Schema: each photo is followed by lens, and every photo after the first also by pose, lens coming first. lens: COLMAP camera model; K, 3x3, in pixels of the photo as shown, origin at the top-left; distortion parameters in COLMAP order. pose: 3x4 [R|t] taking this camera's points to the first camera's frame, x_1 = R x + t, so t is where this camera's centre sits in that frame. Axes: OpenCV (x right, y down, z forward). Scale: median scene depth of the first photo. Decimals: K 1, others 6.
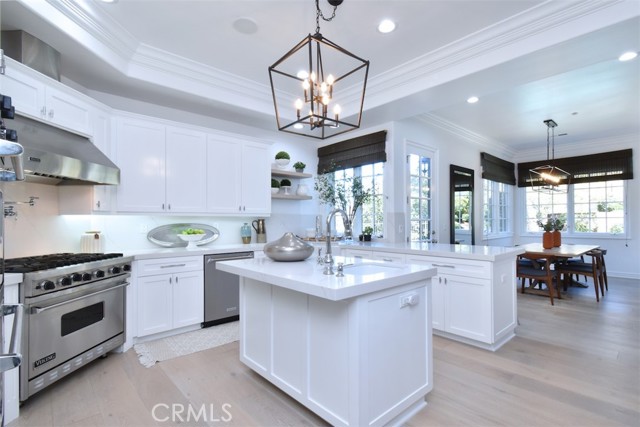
lens RADIAL K [[317.9, 0, 320.6], [0, 317.9, 215.9], [0, 0, 1]] dist [0.000715, -0.000696]
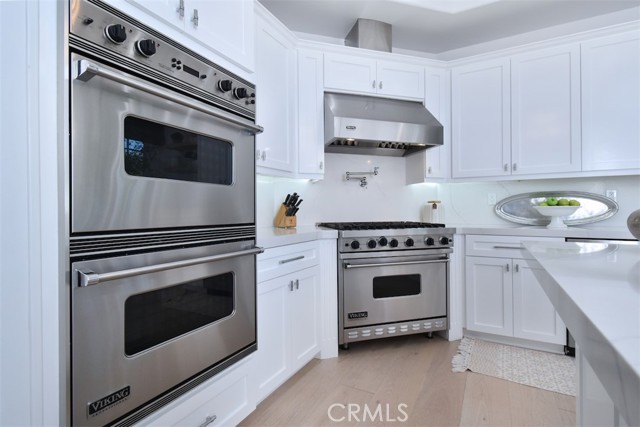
lens RADIAL K [[317.9, 0, 321.3], [0, 317.9, 207.2], [0, 0, 1]] dist [0.000715, -0.000696]
pose [[0.338745, 0.000211, -0.940878, 0.067602], [0.007258, 0.999970, 0.002837, 0.068899], [0.940850, -0.007790, 0.338734, 0.406853]]
